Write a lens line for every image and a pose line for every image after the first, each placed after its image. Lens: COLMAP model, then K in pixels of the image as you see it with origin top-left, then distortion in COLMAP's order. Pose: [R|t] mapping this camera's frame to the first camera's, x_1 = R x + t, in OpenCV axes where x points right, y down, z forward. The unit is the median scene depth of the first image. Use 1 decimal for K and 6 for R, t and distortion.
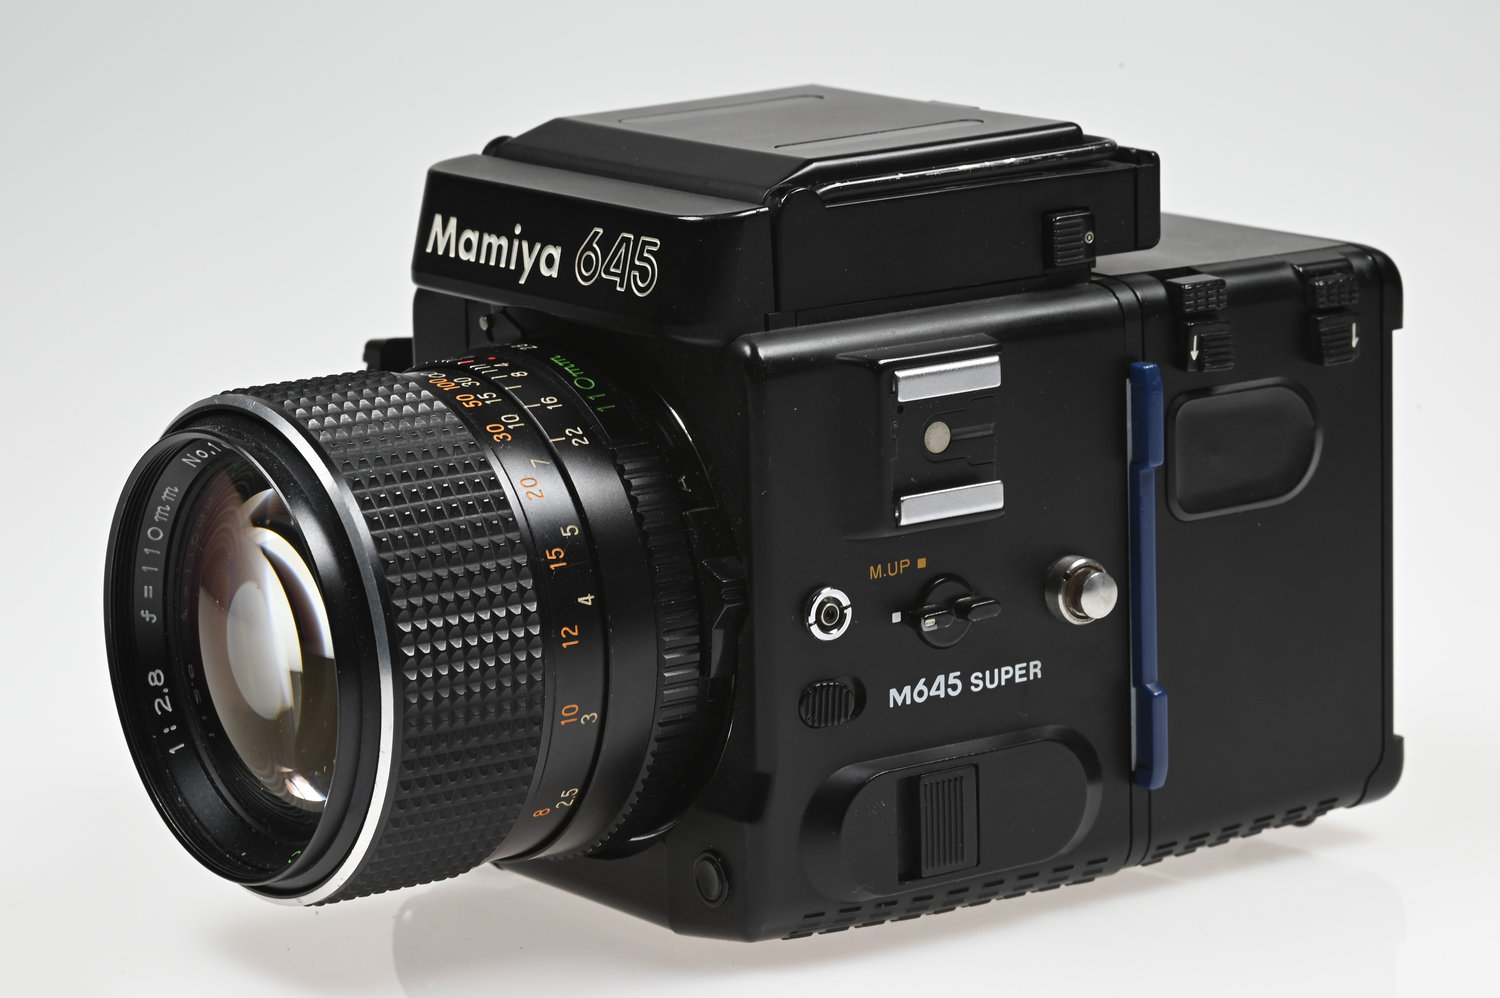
lens RADIAL K [[4689.8, 0, 750.0], [0, 4689.8, 499.0], [0, 0, 1]] dist [0.061046, 0.640198]
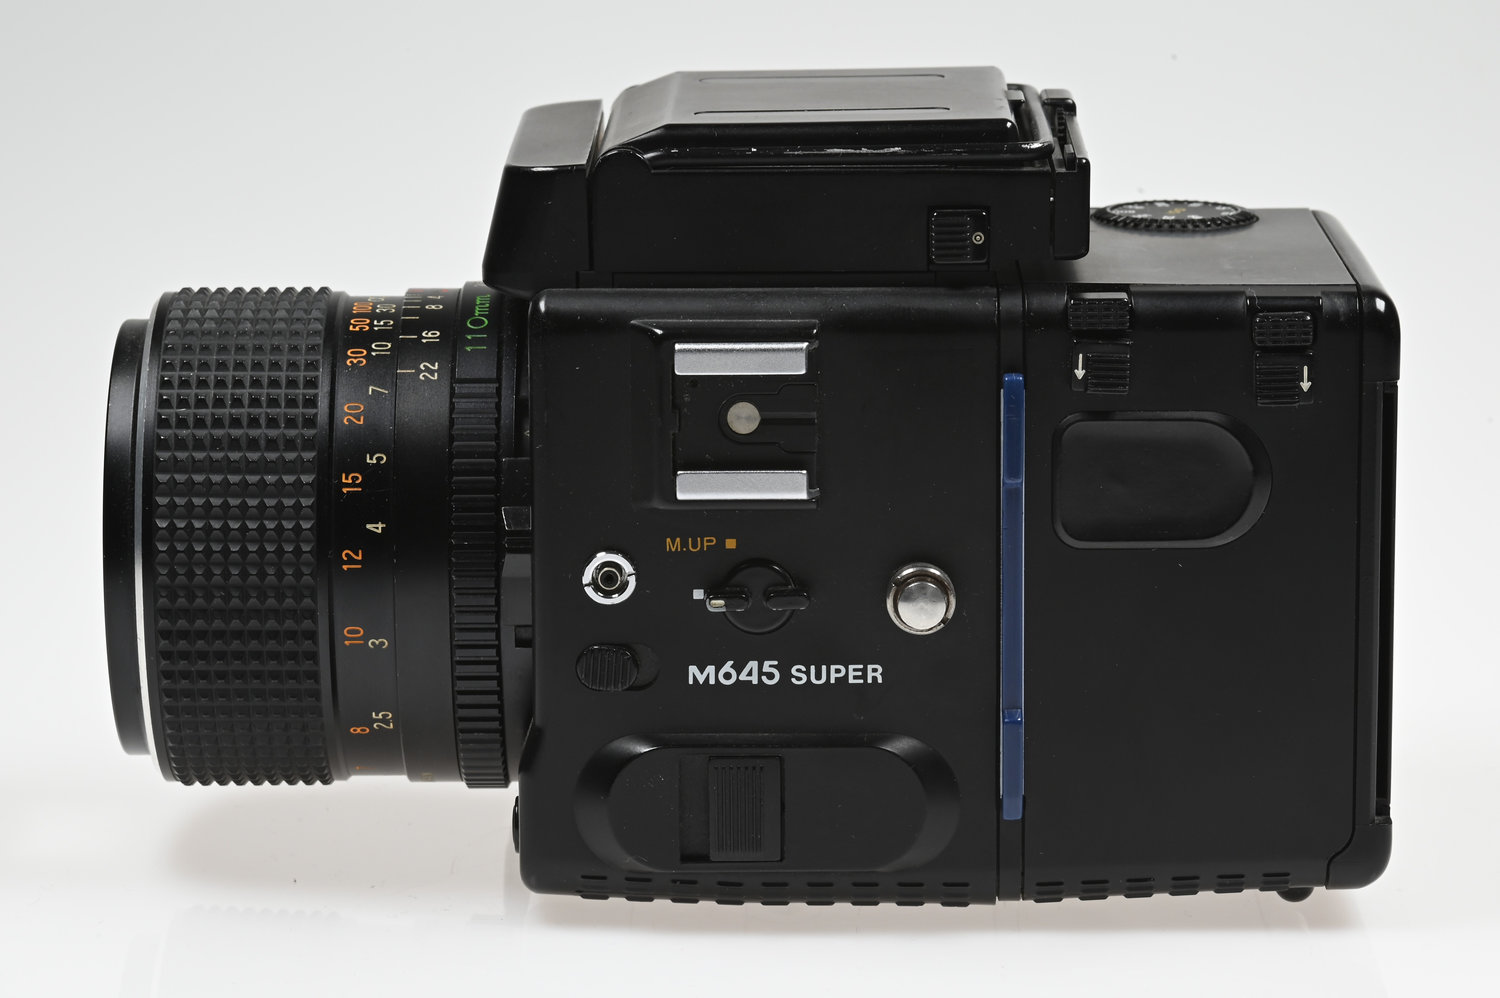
lens RADIAL K [[4689.8, 0, 750.0], [0, 4689.8, 499.0], [0, 0, 1]] dist [0.061046, 0.640198]
pose [[0.862635, 0.136898, -0.486950, 0.513314], [-0.135575, 0.990032, 0.038159, -0.033446], [0.487320, 0.033101, 0.872596, 0.140001]]
